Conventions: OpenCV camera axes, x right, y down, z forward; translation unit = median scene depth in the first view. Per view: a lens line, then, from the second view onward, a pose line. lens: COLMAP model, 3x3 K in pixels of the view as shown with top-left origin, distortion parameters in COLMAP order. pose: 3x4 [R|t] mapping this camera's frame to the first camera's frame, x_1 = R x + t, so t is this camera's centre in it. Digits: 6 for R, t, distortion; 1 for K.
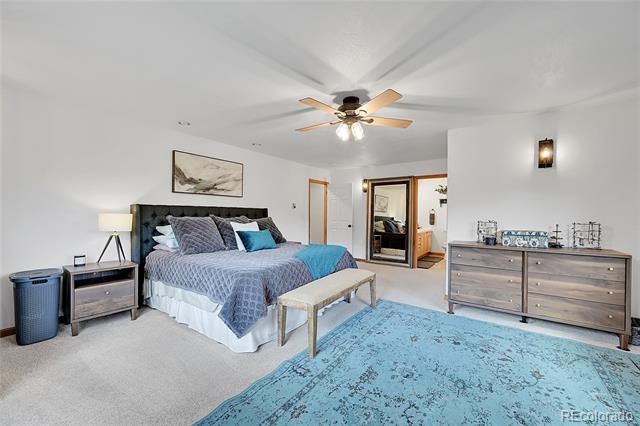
lens RADIAL K [[251.5, 0, 323.3], [0, 251.5, 214.9], [0, 0, 1]] dist [-0.001765, 0.000111]
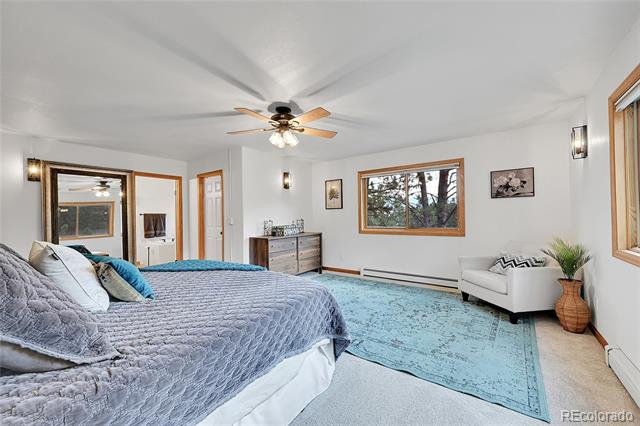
lens RADIAL K [[251.5, 0, 323.3], [0, 251.5, 214.9], [0, 0, 1]] dist [-0.001765, 0.000111]
pose [[0.002869, -0.004054, 0.999988, -0.941038], [0.019393, 0.999804, 0.003998, -0.009812], [-0.999808, 0.019382, 0.002947, 0.816834]]
